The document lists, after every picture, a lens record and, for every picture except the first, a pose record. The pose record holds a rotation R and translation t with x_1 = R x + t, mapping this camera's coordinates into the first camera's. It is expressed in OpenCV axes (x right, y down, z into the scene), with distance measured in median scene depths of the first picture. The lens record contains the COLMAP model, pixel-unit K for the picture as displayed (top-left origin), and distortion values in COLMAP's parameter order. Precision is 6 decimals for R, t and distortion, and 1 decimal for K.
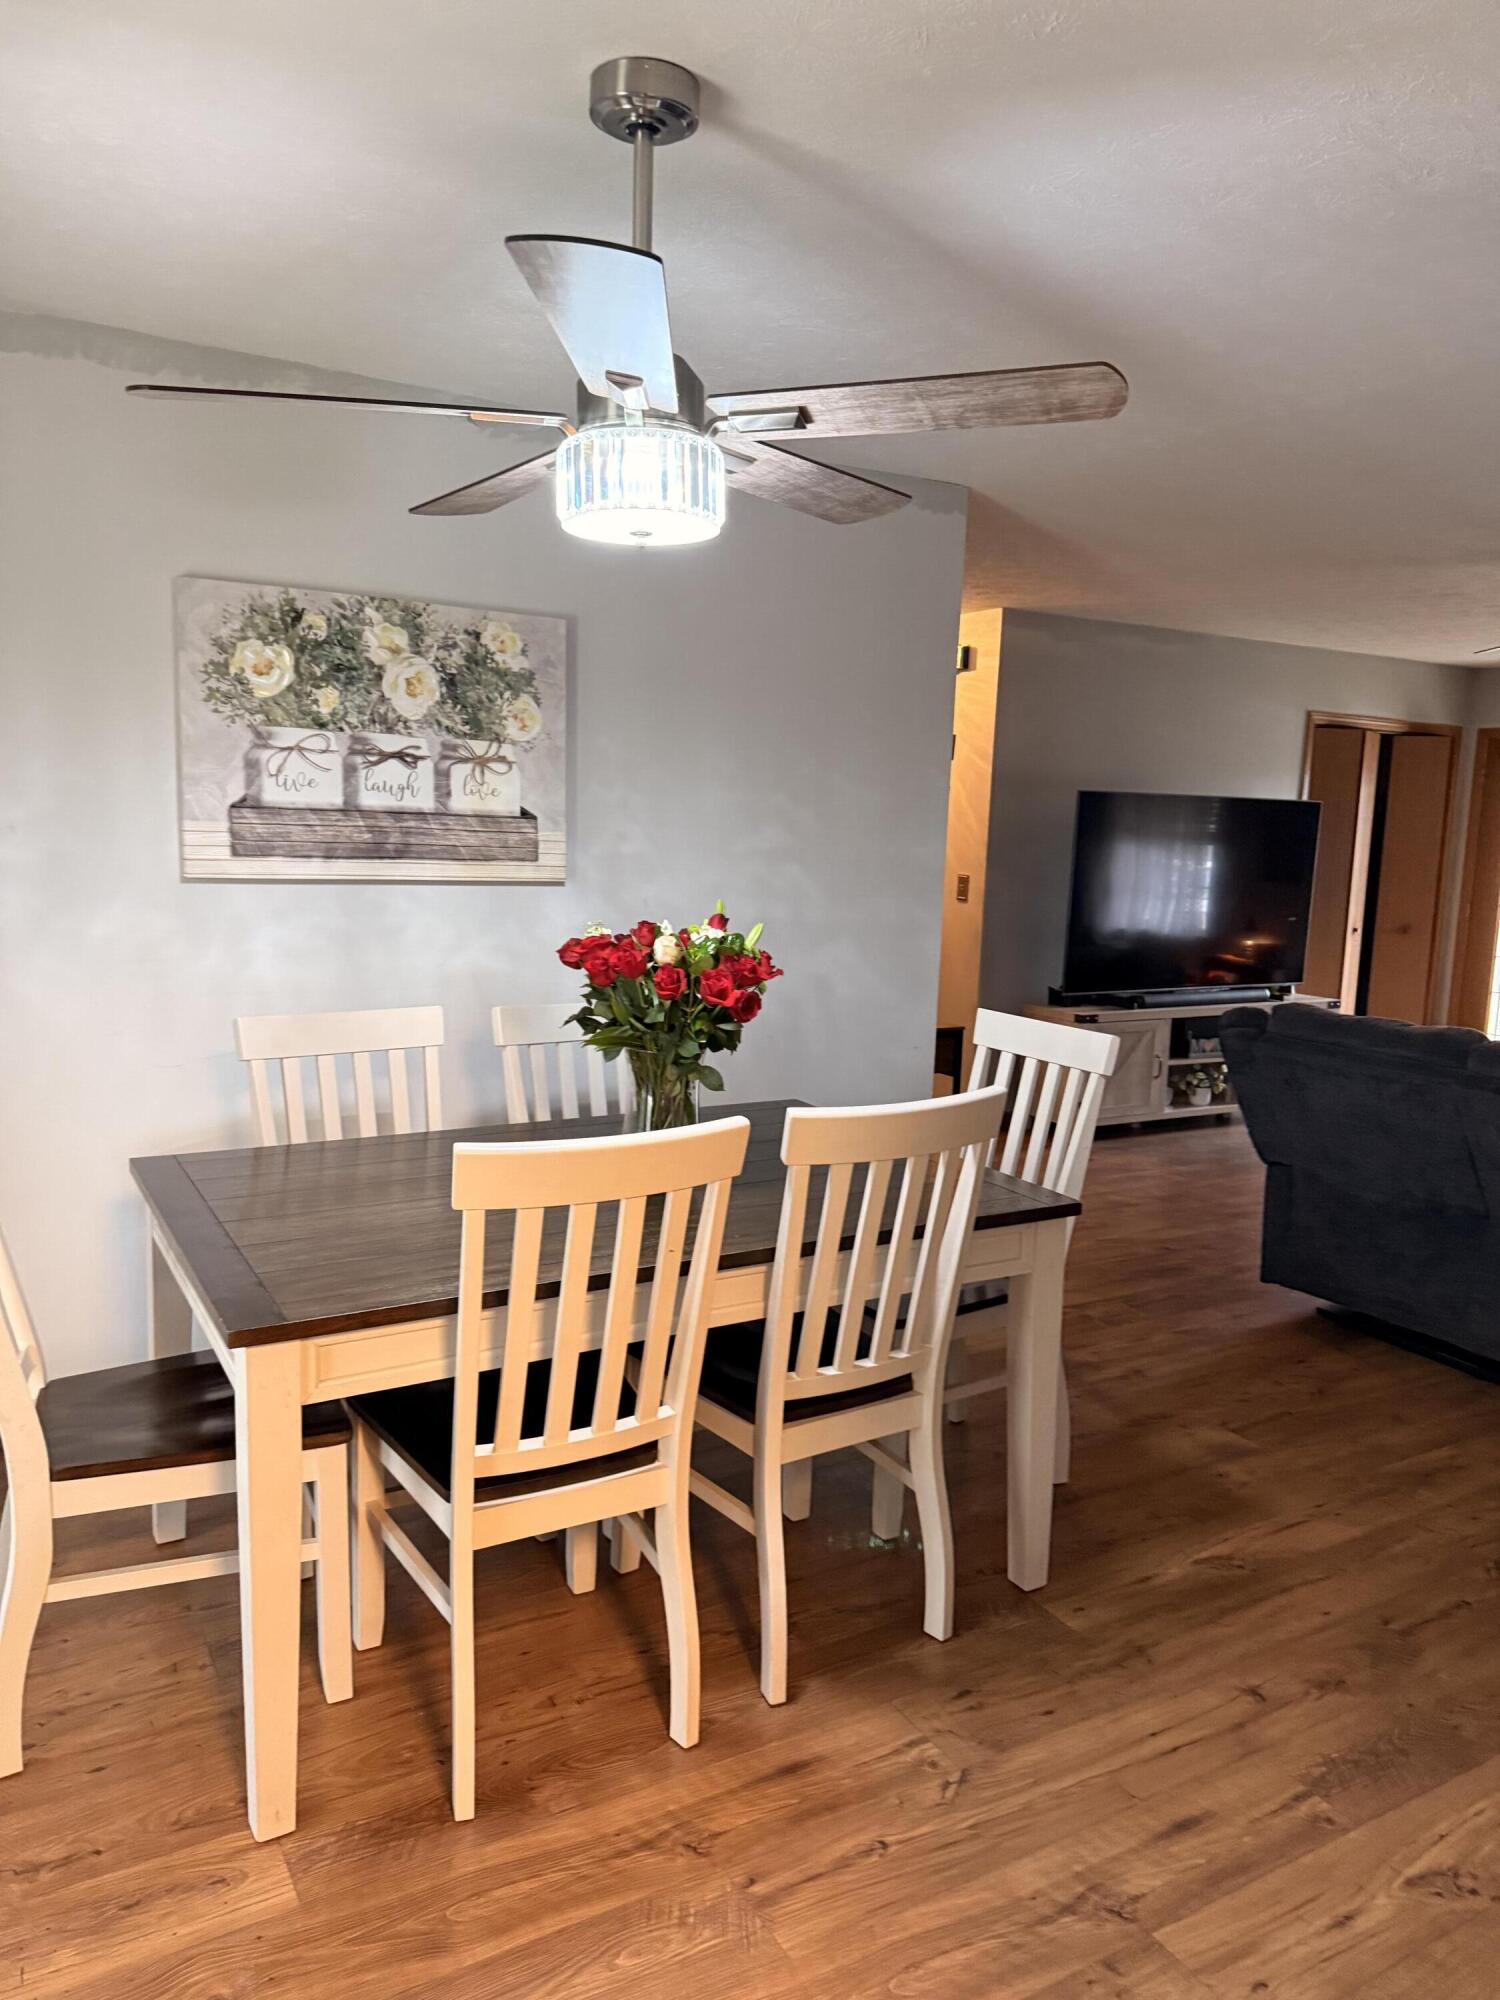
lens RADIAL K [[1397.1, 0, 759.7], [0, 1397.1, 1024.2], [0, 0, 1]] dist [0.110059, -0.148308]
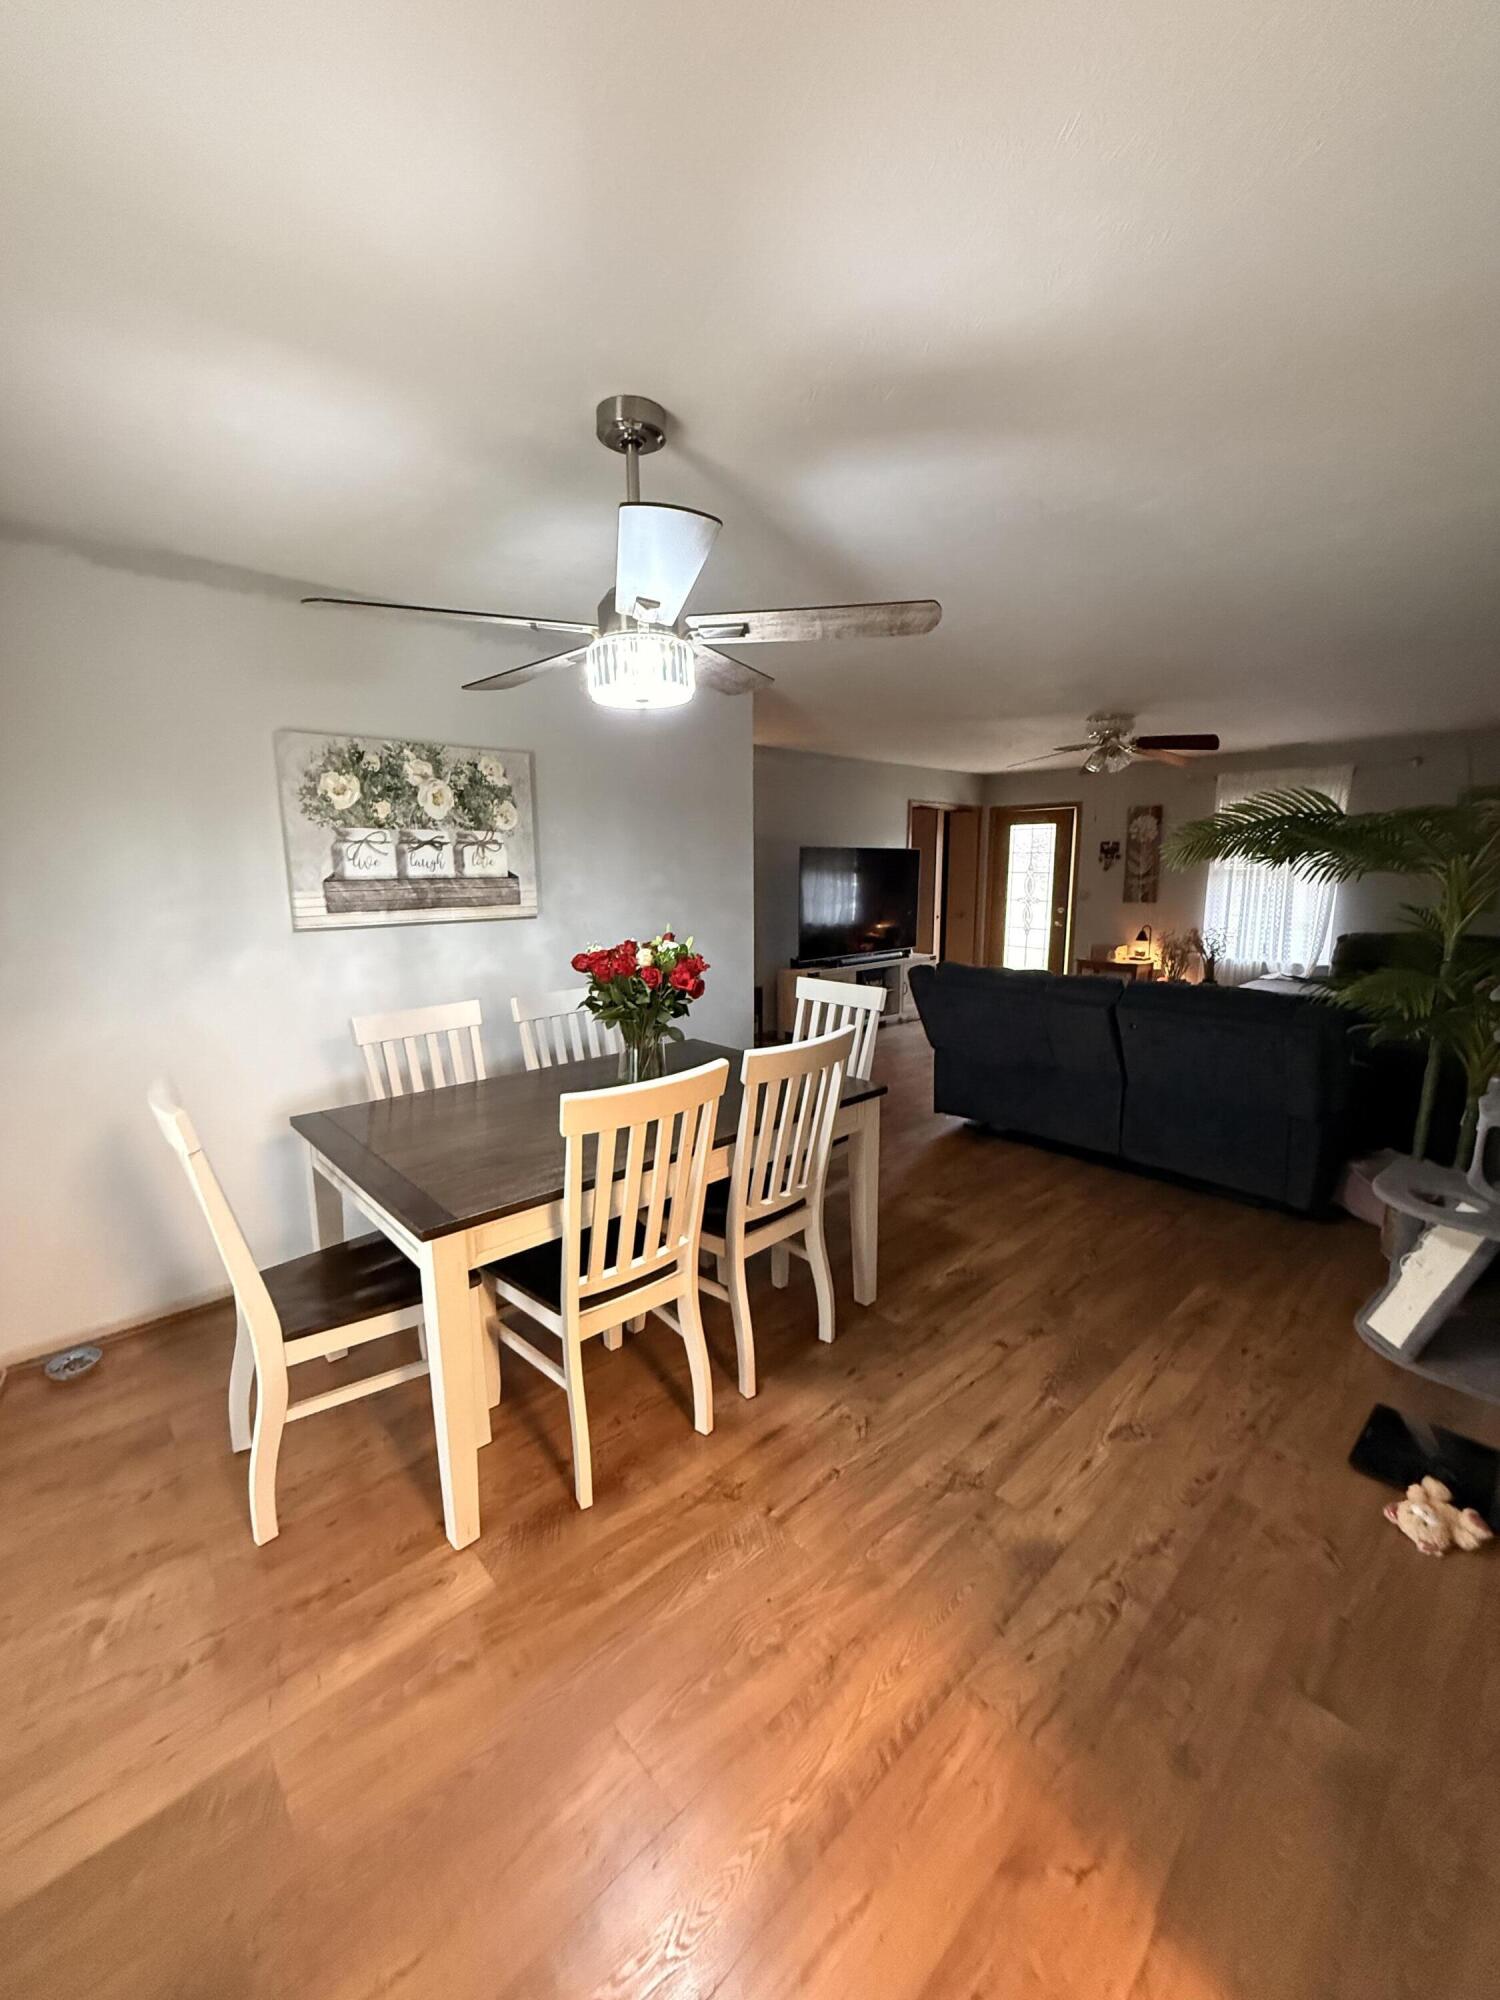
lens RADIAL K [[794.2, 0, 750.0], [0, 794.2, 1000.0], [0, 0, 1]] dist [-0.000578, 0.000017]
pose [[0.976158, -0.076224, 0.203236, -0.116808], [0.071123, 0.996945, 0.032297, -0.021336], [-0.205077, -0.017073, 0.978597, 0.064298]]
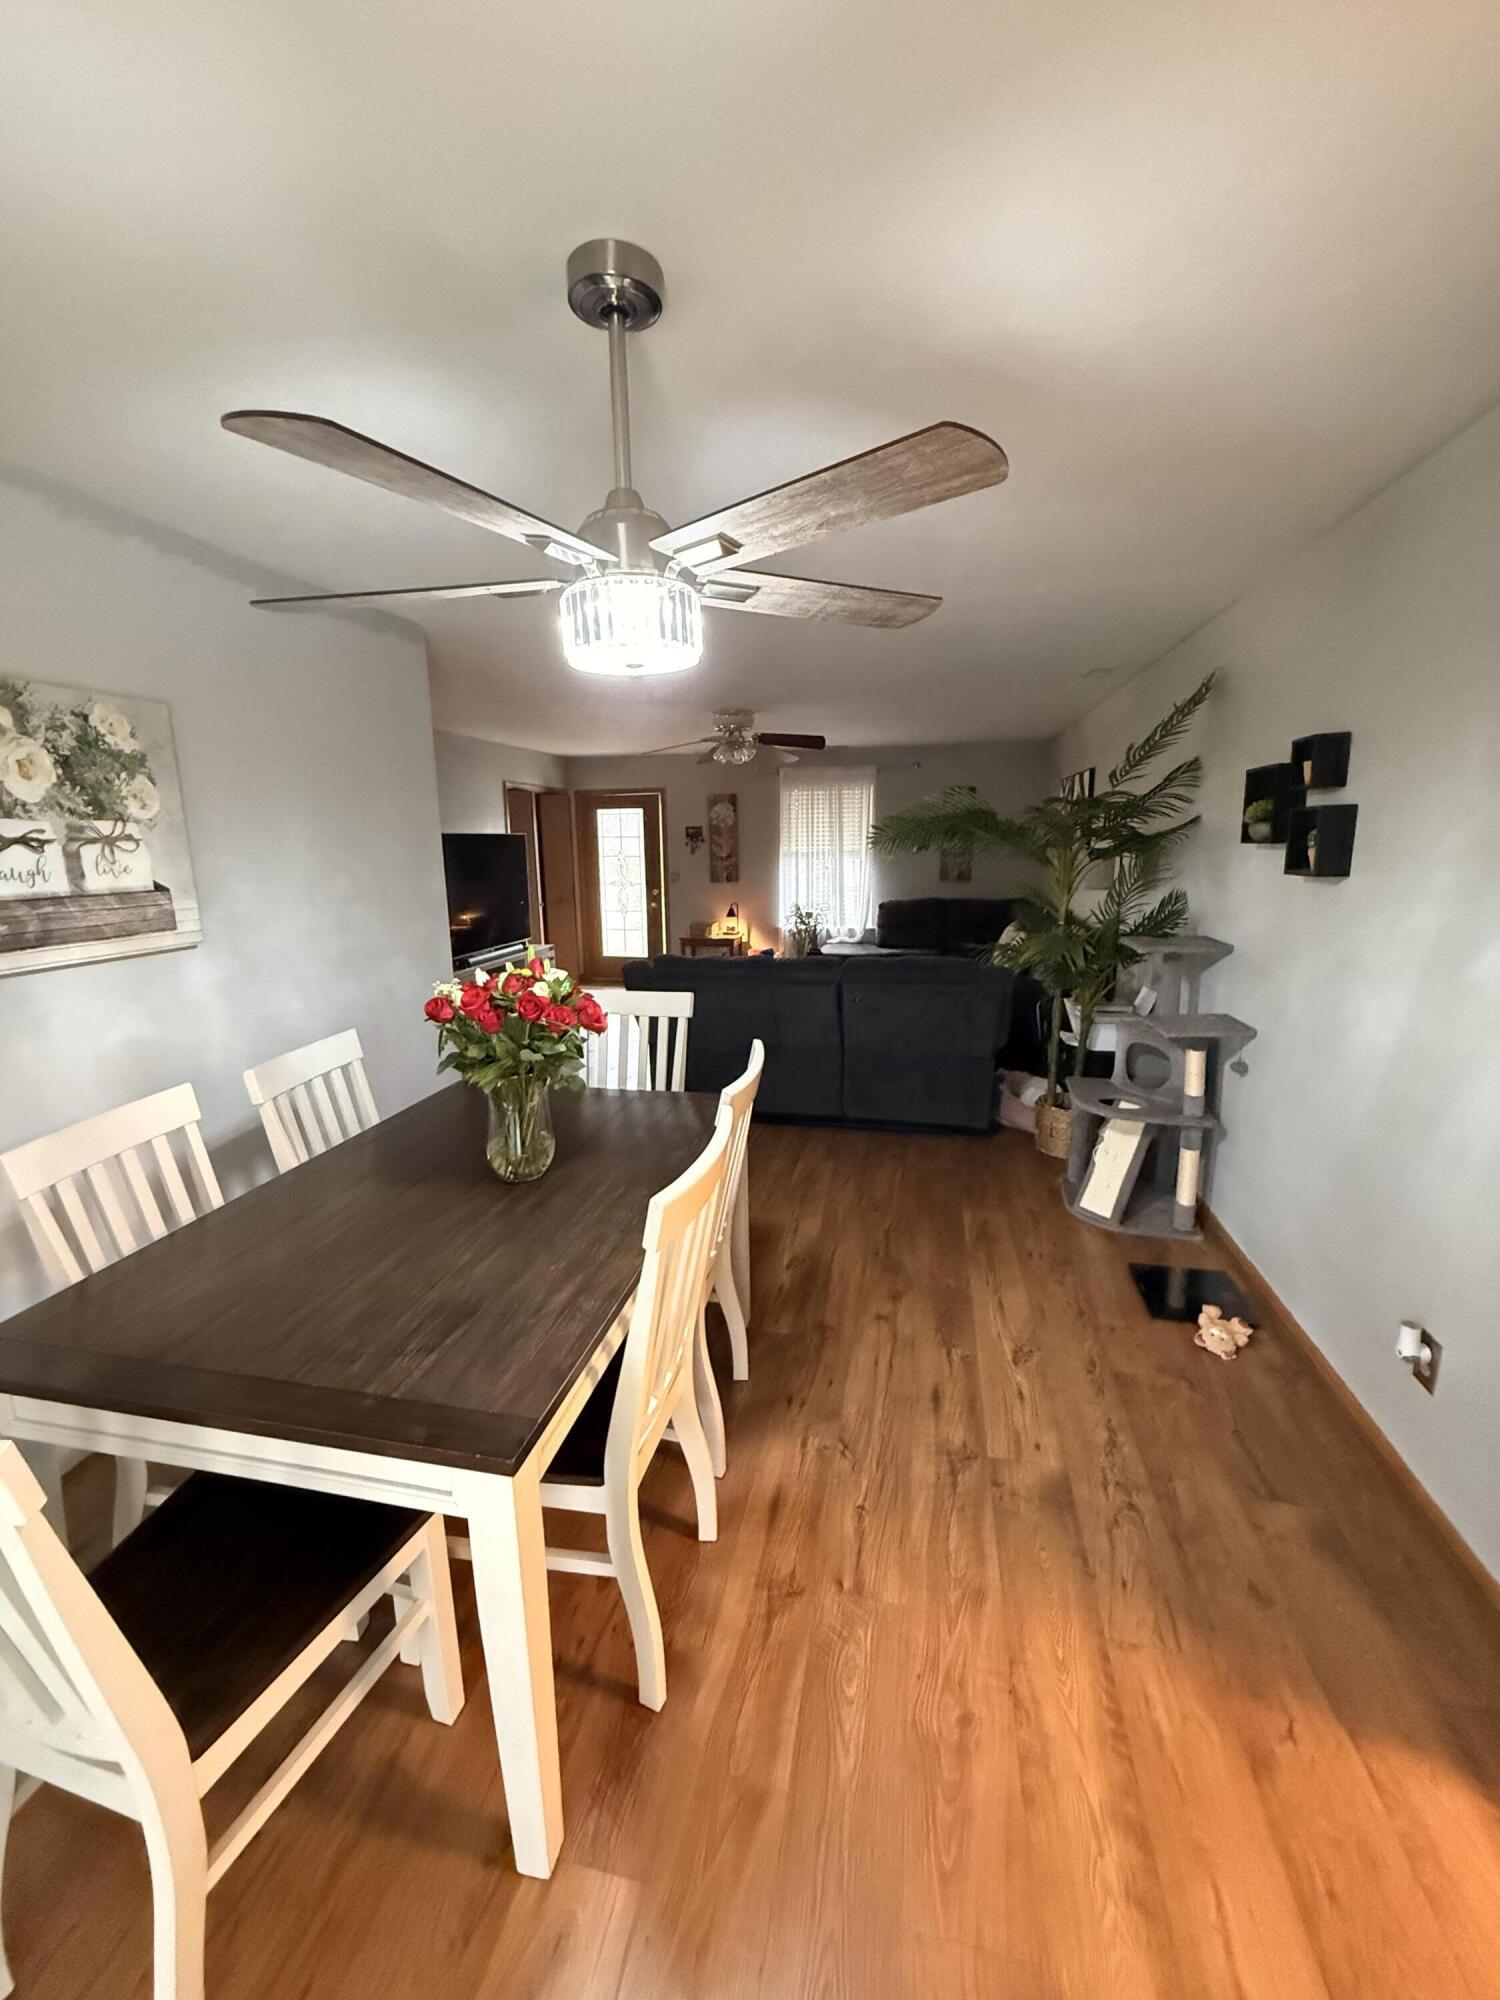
lens RADIAL K [[796.5, 0, 754.6], [0, 796.5, 998.2], [0, 0, 1]] dist [-0.000140, 0.000252]
pose [[0.674458, -0.188798, 0.713766, -0.377649], [0.145816, 0.981773, 0.121903, -0.090869], [-0.723771, 0.021860, 0.689694, 0.310233]]
